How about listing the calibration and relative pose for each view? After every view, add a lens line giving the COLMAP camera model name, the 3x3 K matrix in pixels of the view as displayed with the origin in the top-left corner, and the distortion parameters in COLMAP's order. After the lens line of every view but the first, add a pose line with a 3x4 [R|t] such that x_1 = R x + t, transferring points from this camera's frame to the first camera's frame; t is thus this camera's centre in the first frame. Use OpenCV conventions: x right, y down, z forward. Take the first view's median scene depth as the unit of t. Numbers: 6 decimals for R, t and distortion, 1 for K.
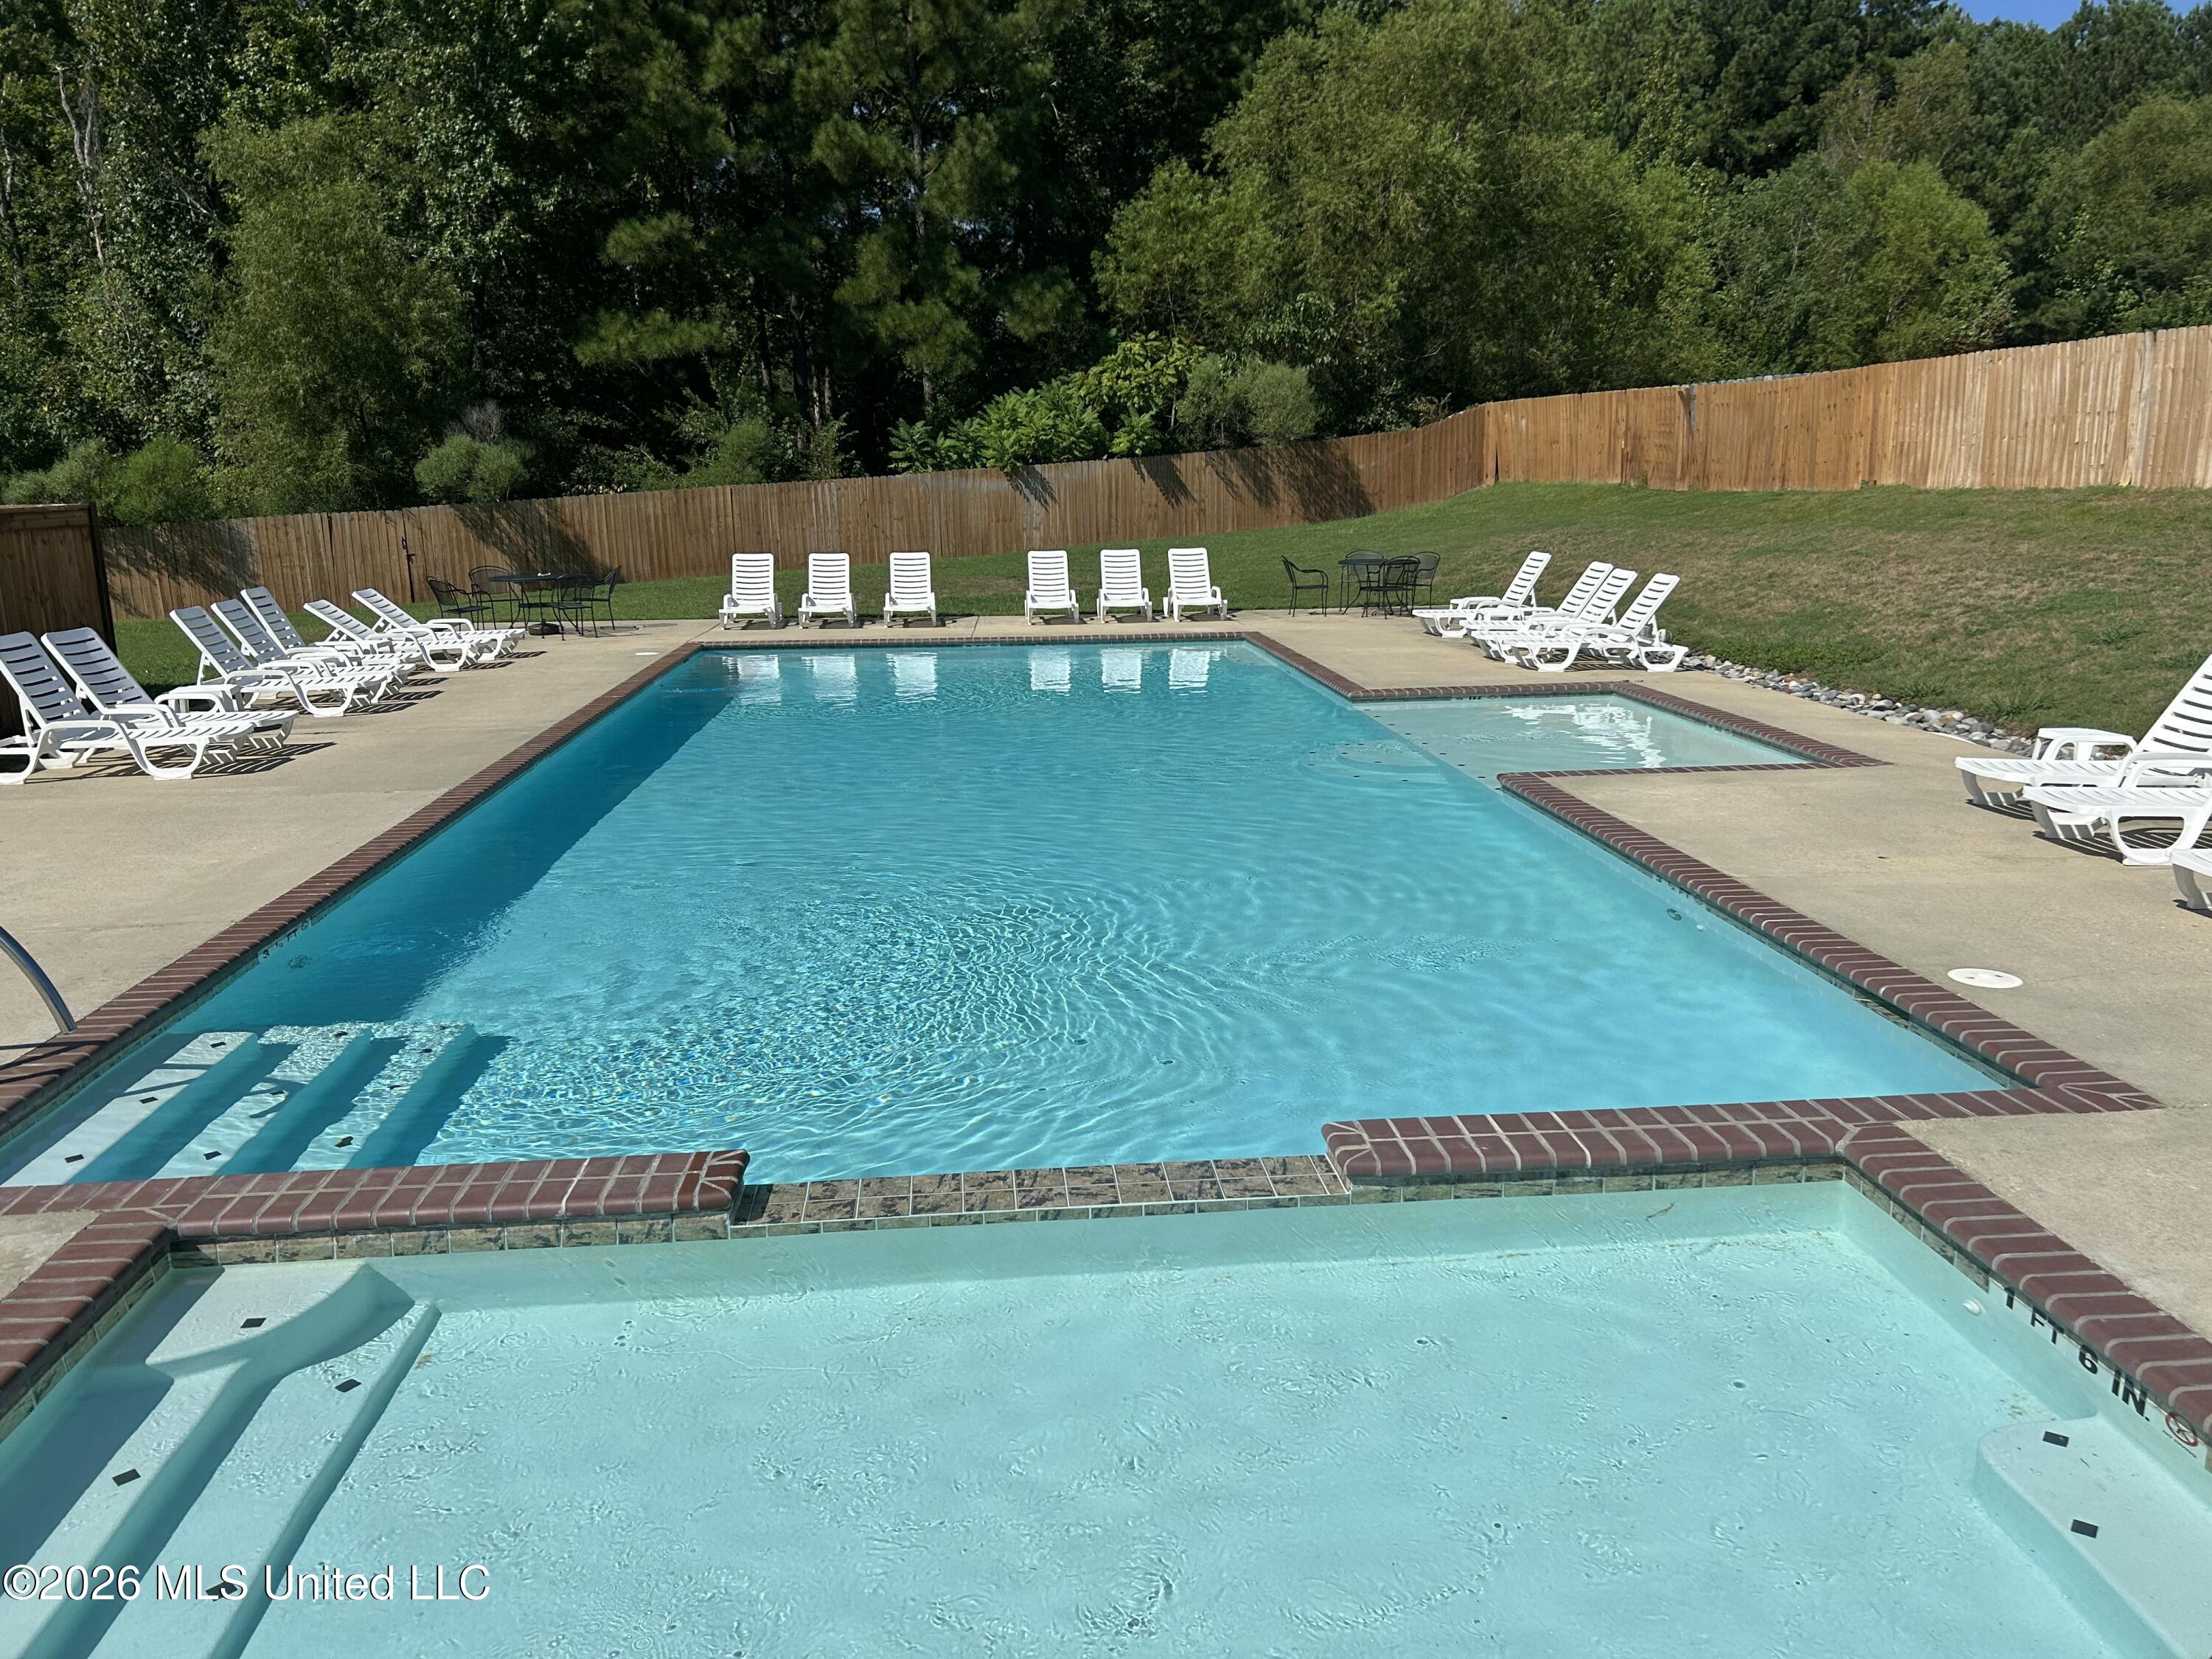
lens RADIAL K [[1683.4, 0, 1091.4], [0, 1683.4, 841.6], [0, 0, 1]] dist [0.011216, -0.015171]
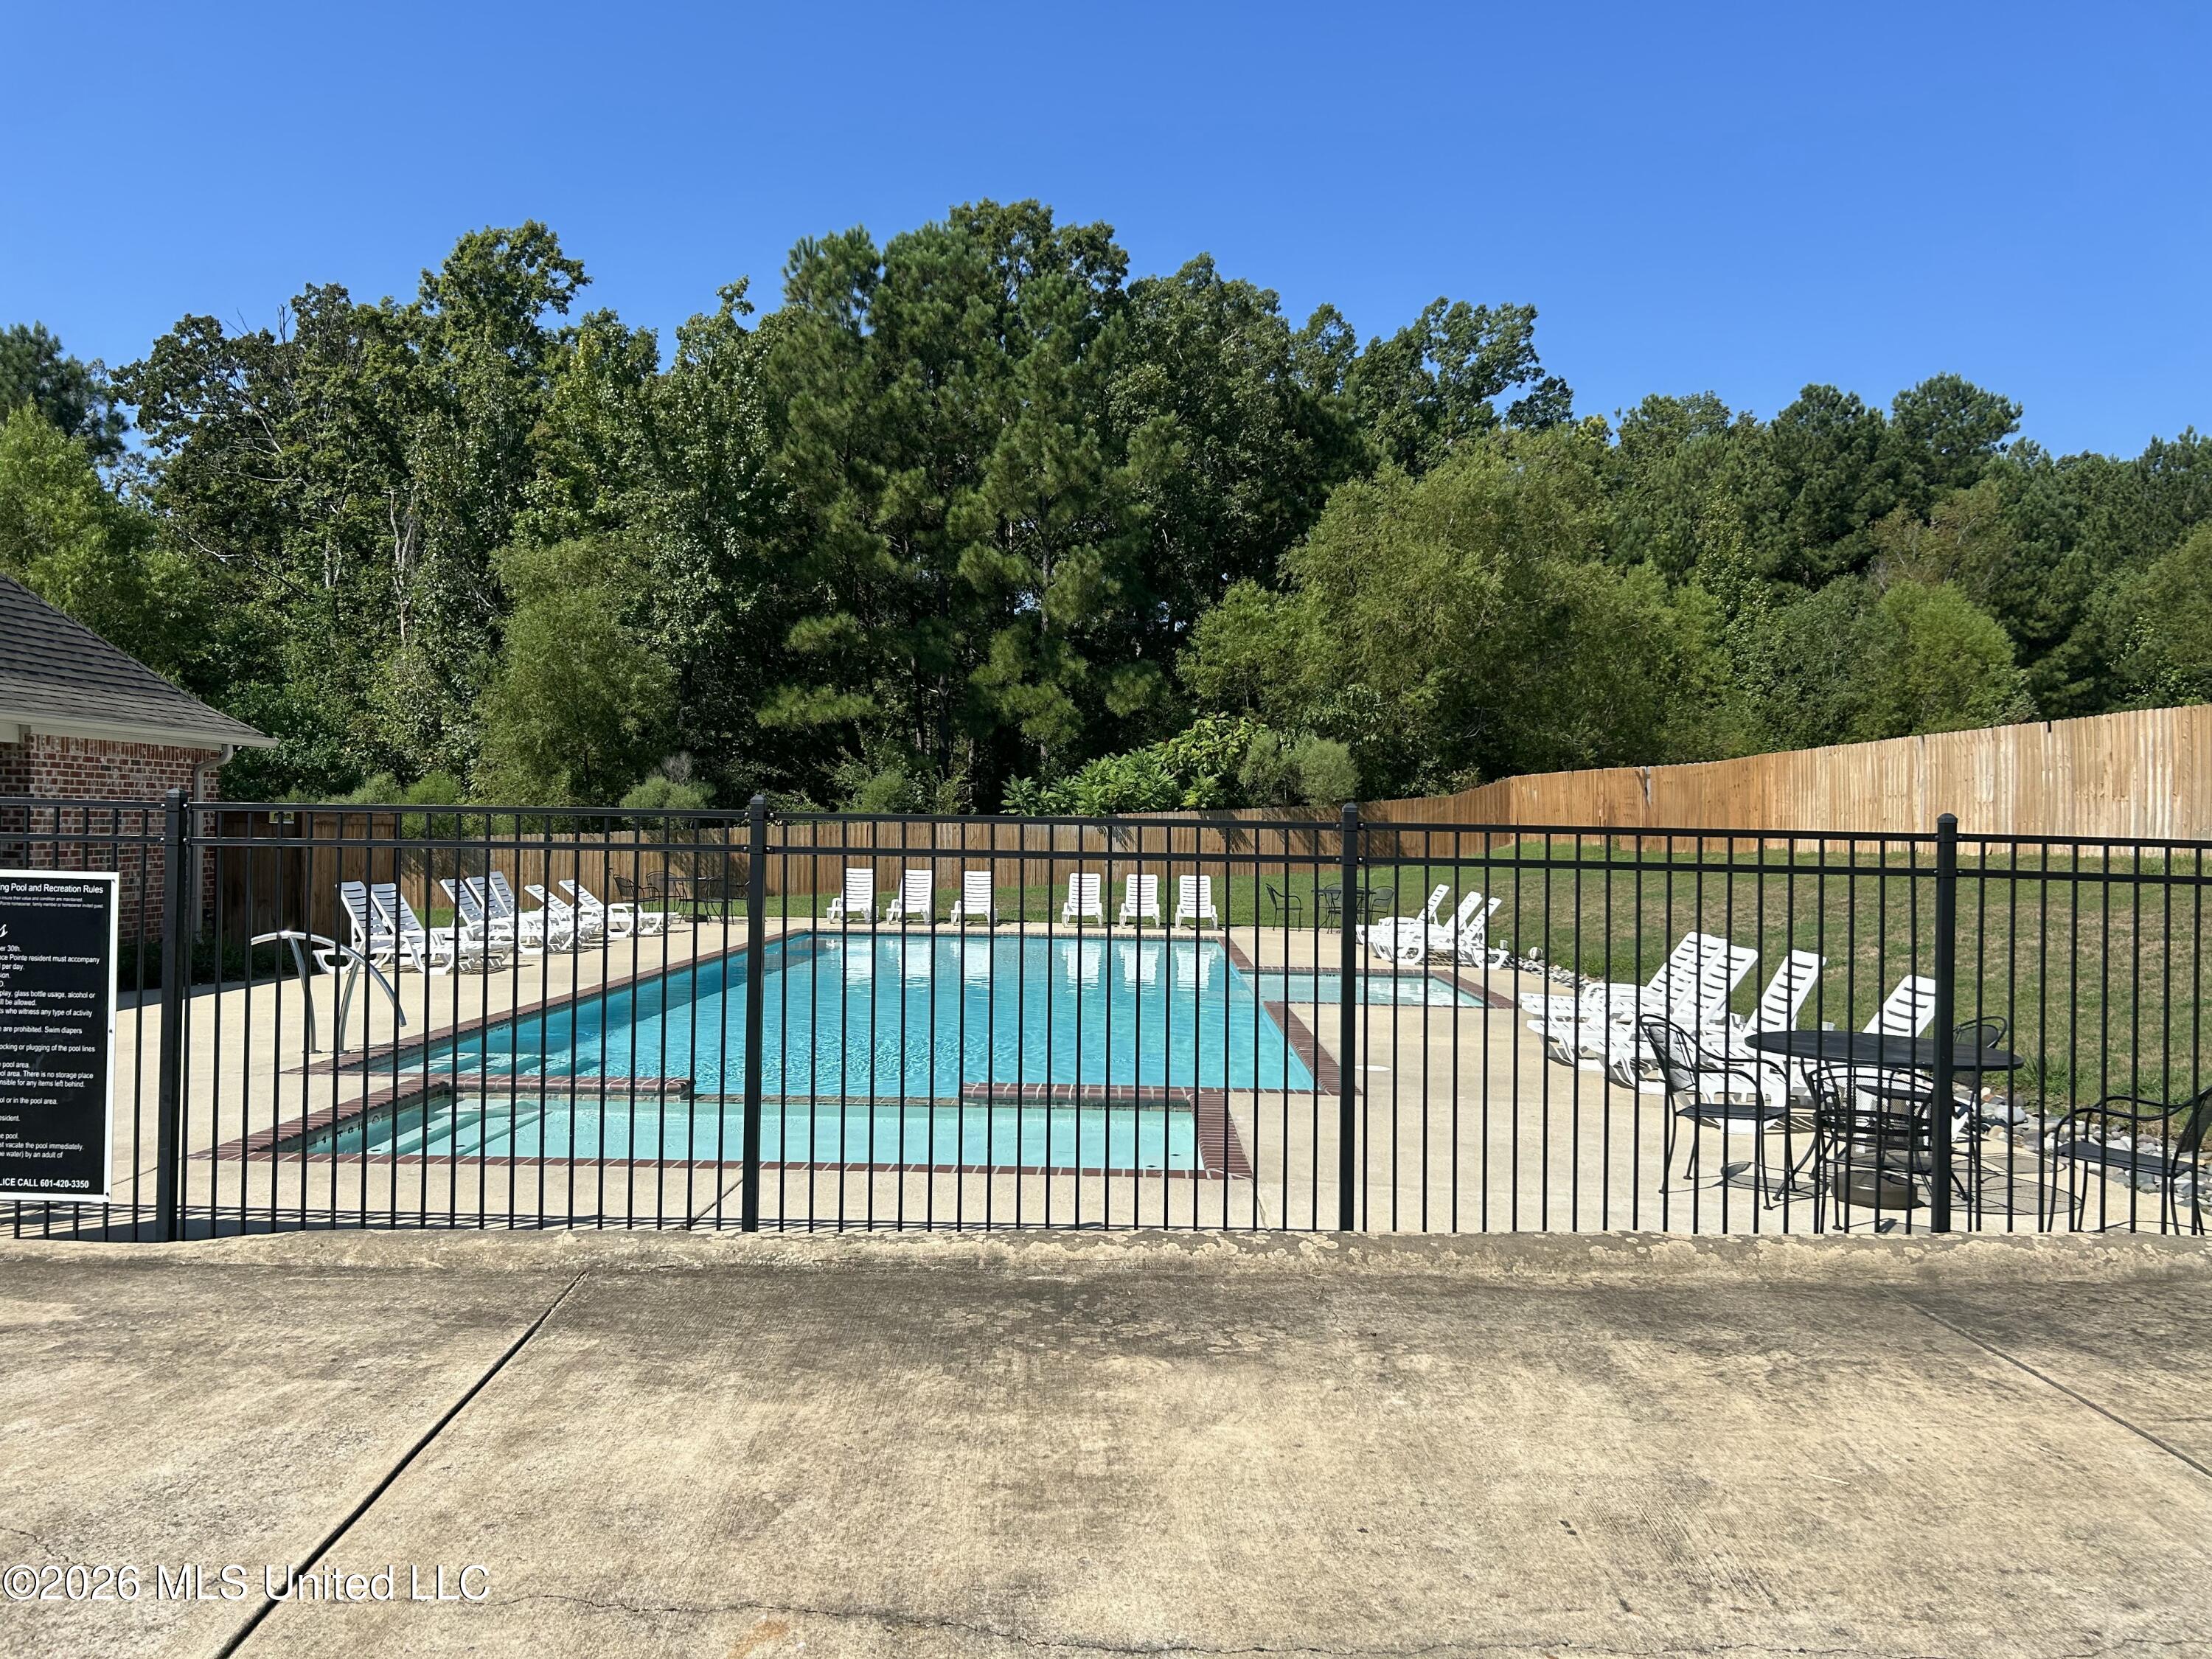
lens RADIAL K [[1683.4, 0, 1118.5], [0, 1683.4, 827.3], [0, 0, 1]] dist [0.011216, -0.015171]
pose [[0.995092, 0.030169, -0.094239, 0.078449], [-0.050131, 0.974823, -0.217273, 0.046713], [0.085312, 0.220931, 0.971551, -0.169265]]
